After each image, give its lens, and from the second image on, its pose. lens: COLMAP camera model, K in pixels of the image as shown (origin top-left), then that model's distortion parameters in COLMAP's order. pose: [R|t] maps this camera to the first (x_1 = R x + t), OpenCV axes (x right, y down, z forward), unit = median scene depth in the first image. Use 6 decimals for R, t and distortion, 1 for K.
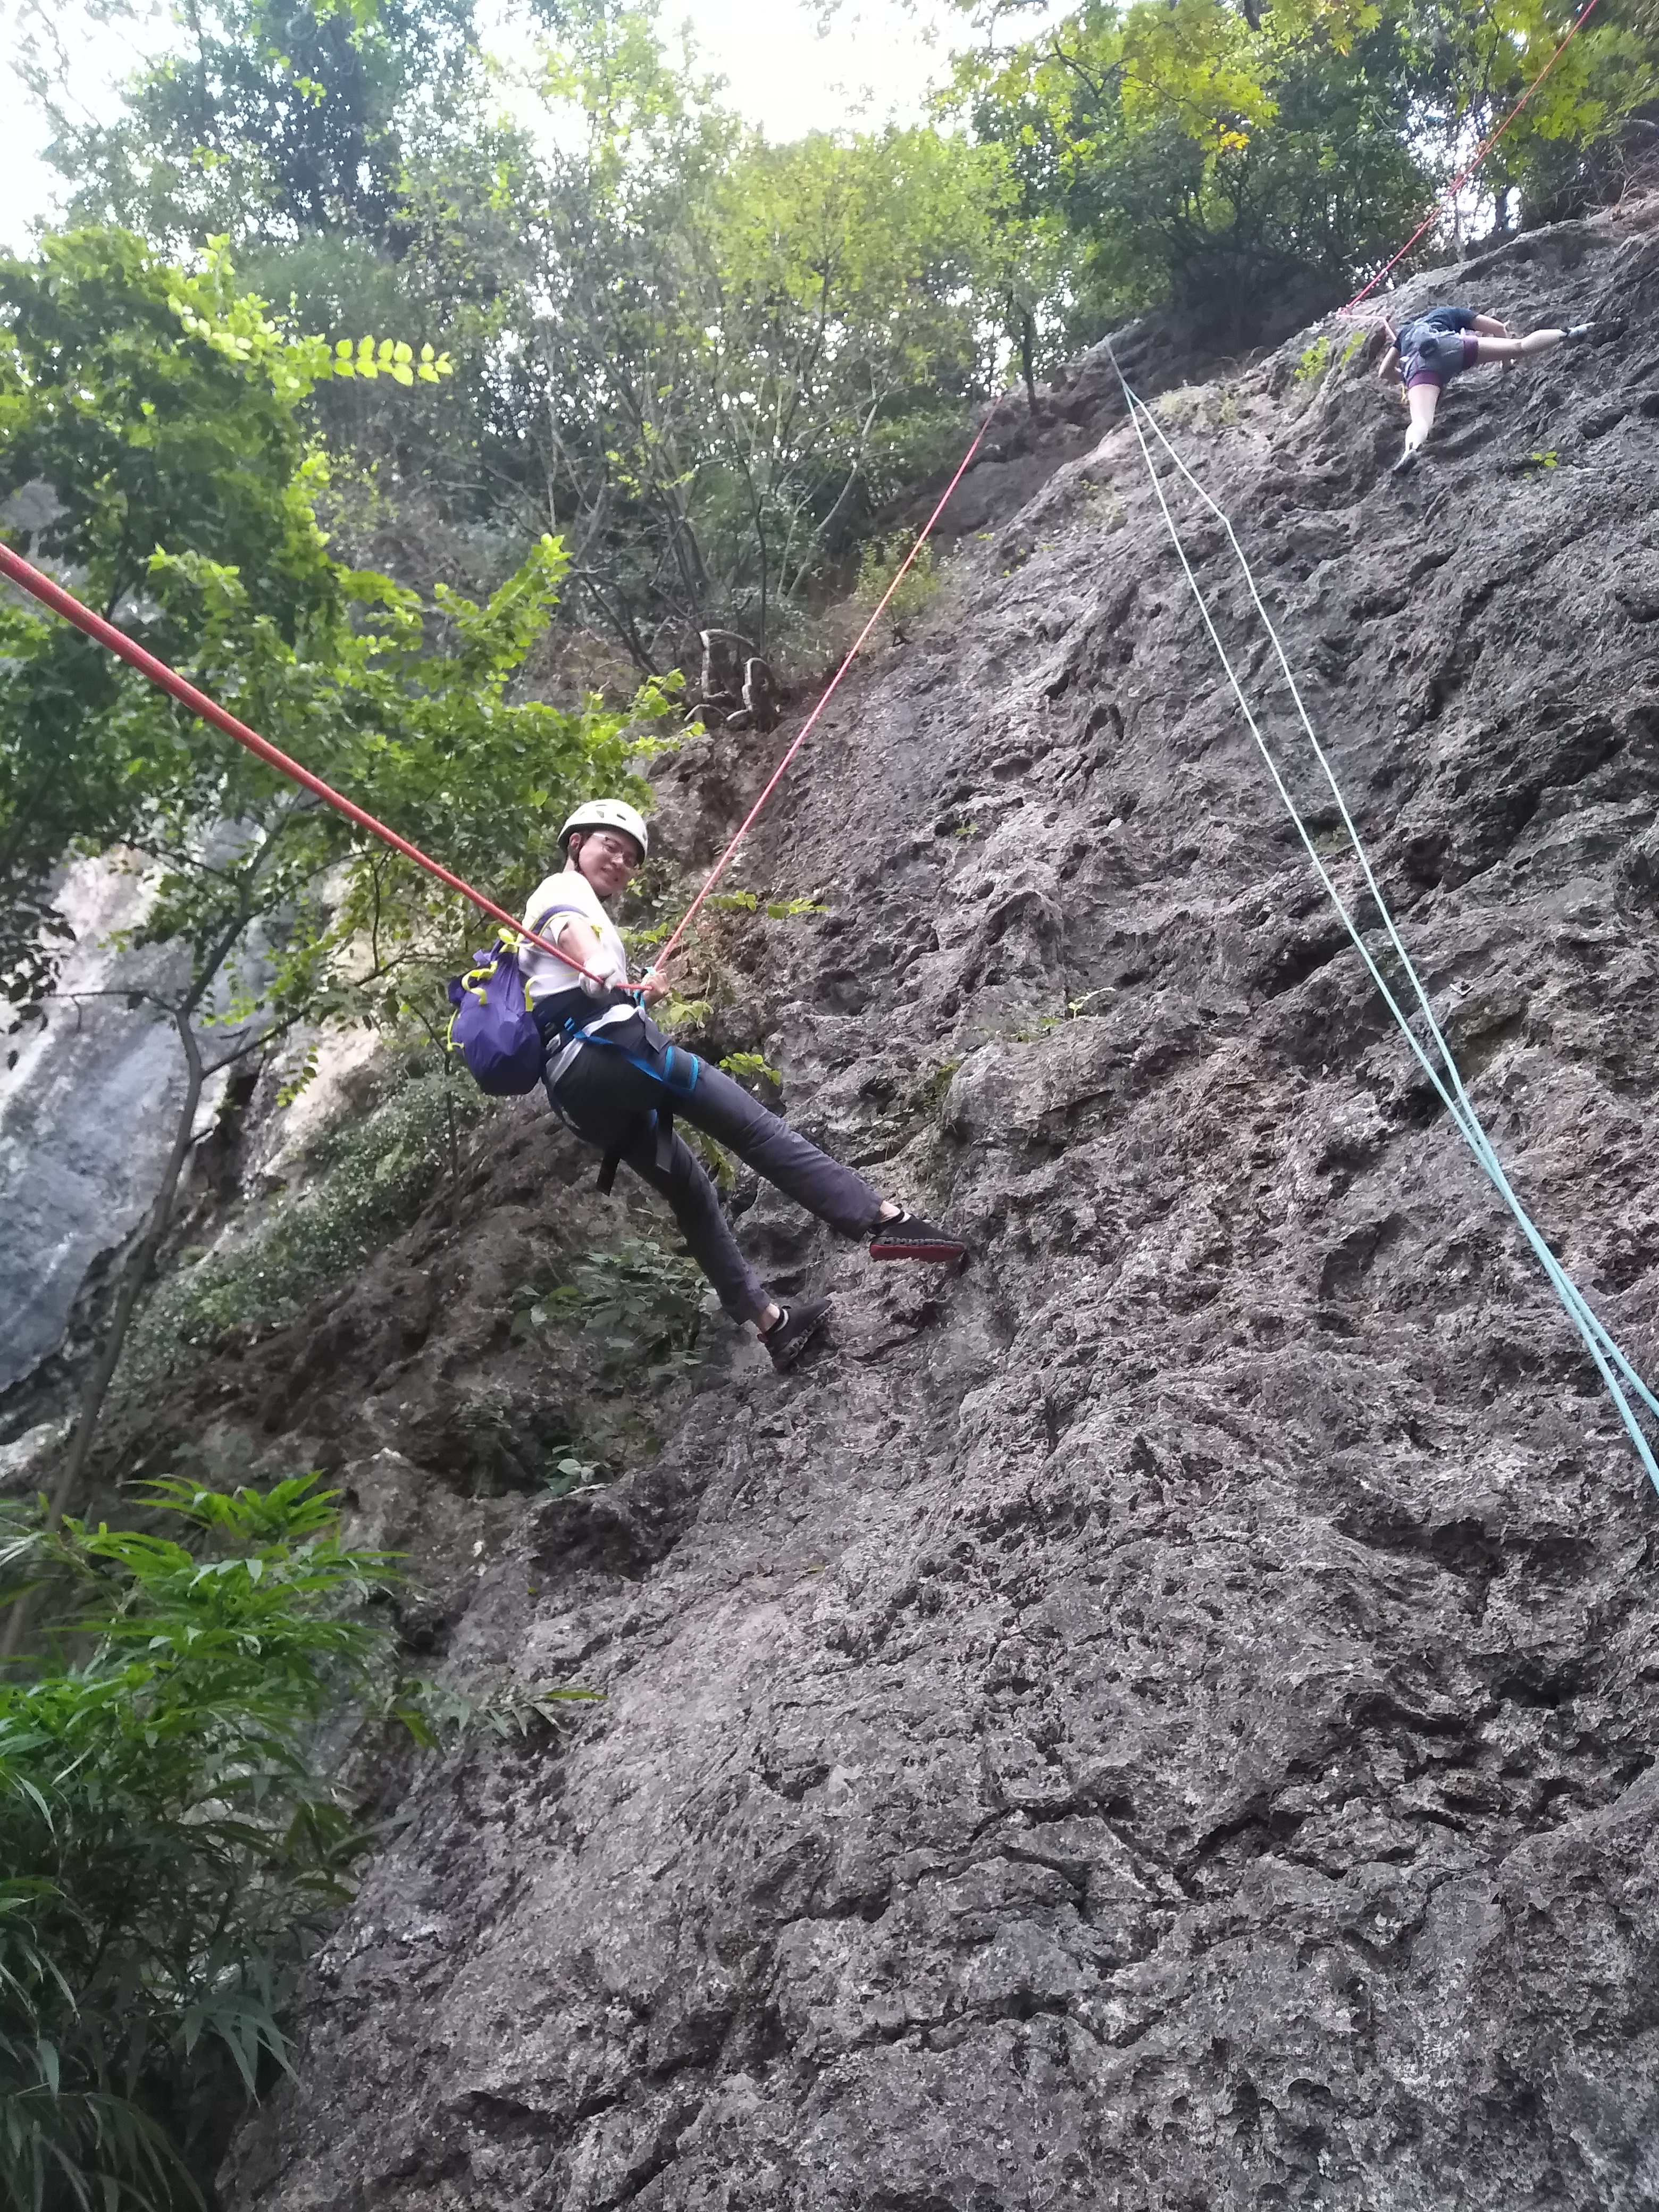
lens RADIAL K [[1752.8, 0, 835.7], [0, 1752.8, 1100.2], [0, 0, 1]] dist [0.142548, -0.301881]
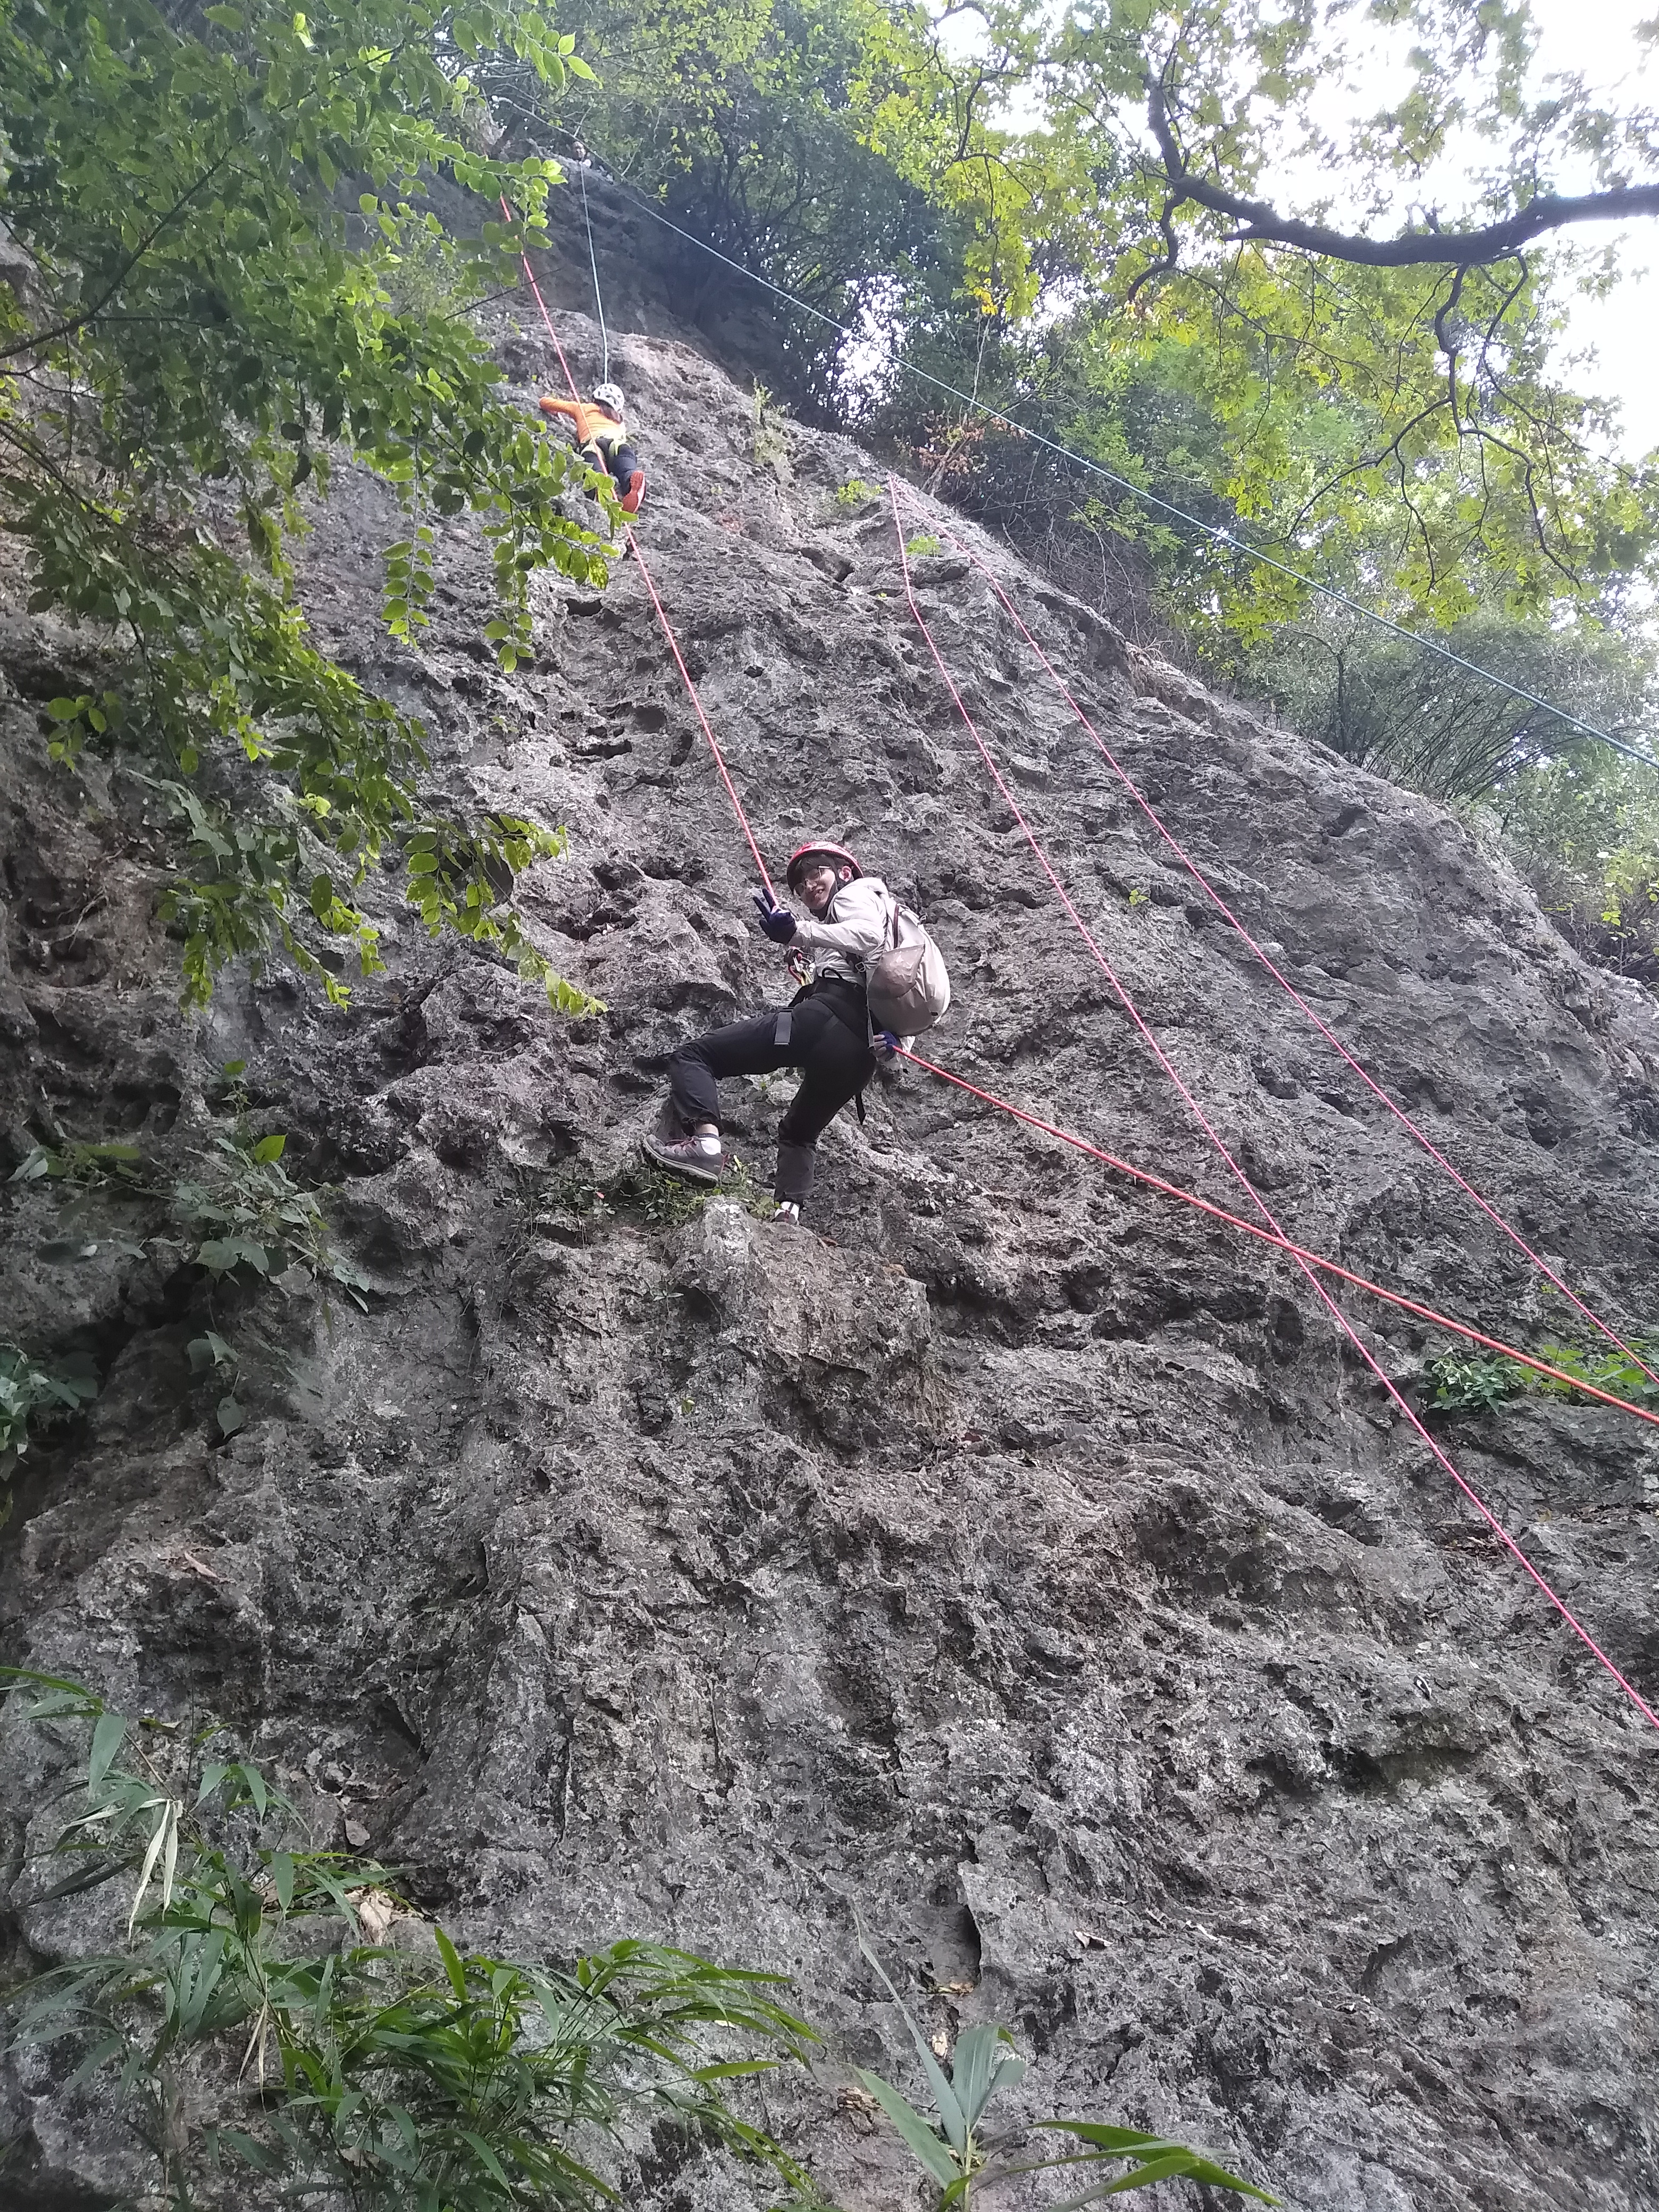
lens RADIAL K [[1737.7, 0, 829.5], [0, 1737.7, 1106.0], [0, 0, 1]] dist [0.157659, -0.367164]
pose [[0.534430, 0.544610, 0.646362, -0.429774], [-0.615566, 0.774838, -0.143894, 0.023786], [-0.579192, -0.320977, 0.749340, 0.303269]]
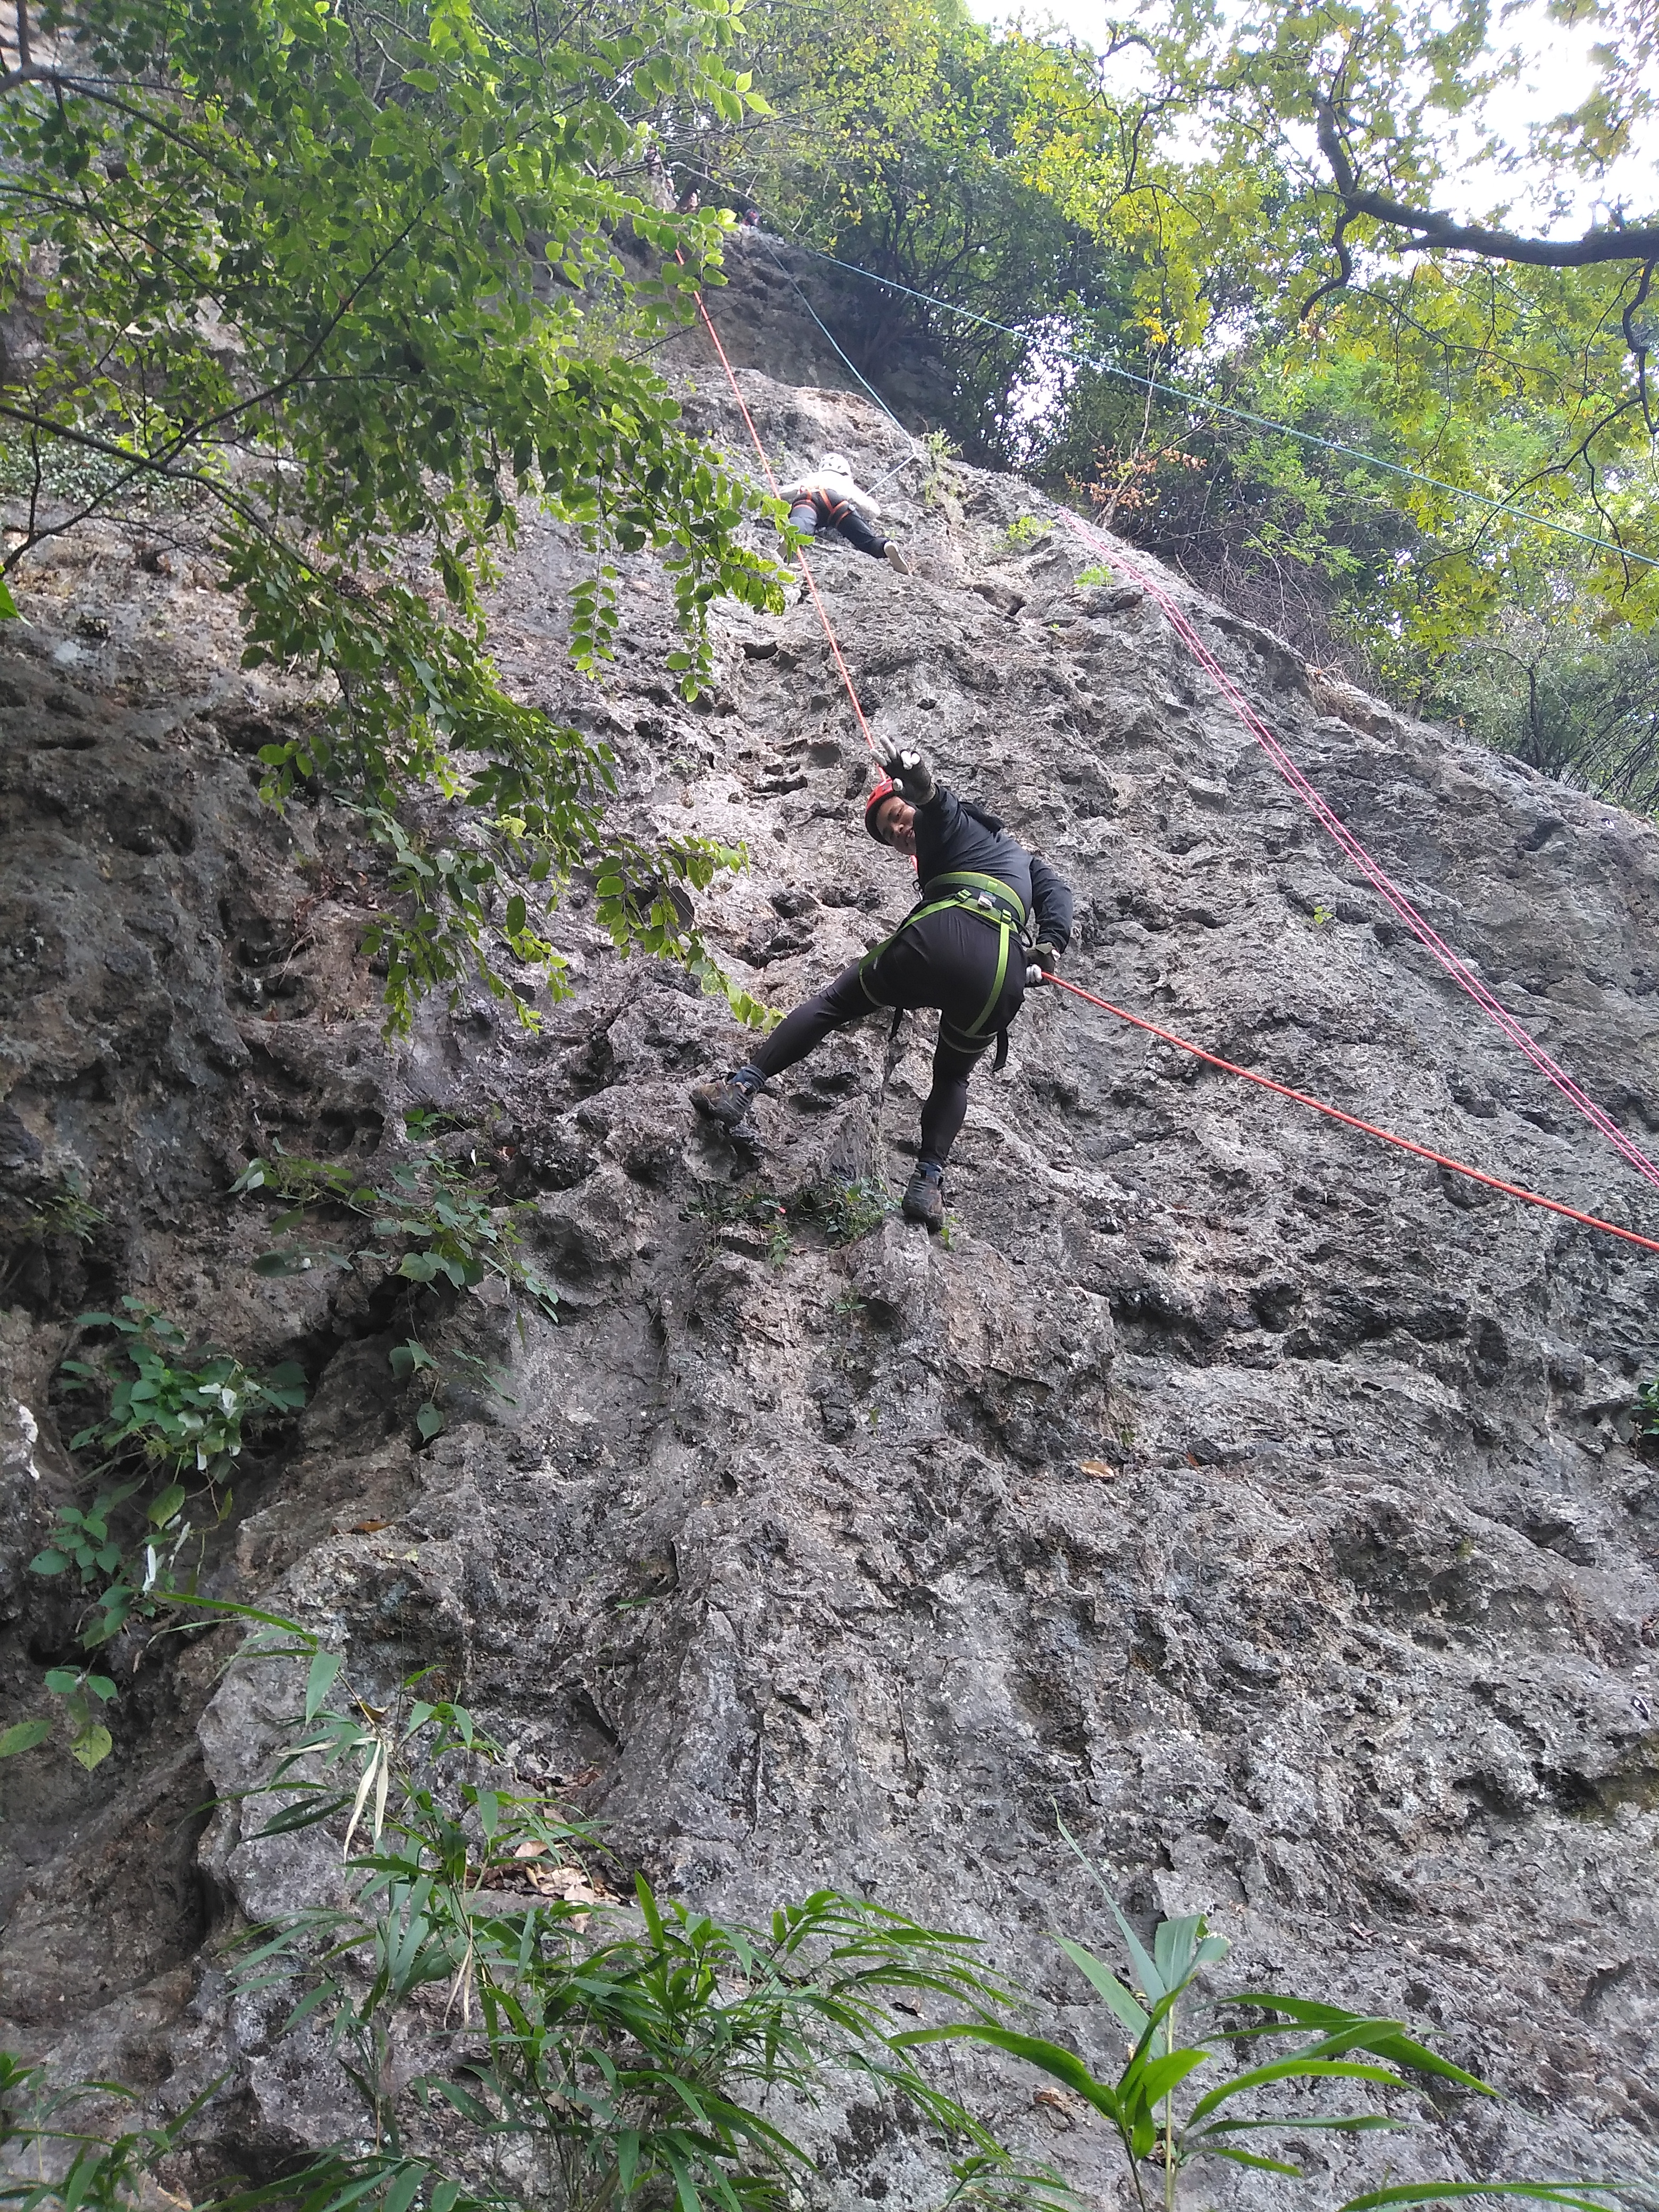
lens RADIAL K [[1737.7, 0, 829.5], [0, 1737.7, 1106.0], [0, 0, 1]] dist [0.157659, -0.367164]
pose [[0.604959, 0.552315, 0.573561, -0.424387], [-0.616715, 0.780647, -0.101256, 0.035254], [-0.503674, -0.292468, 0.812881, 0.295461]]
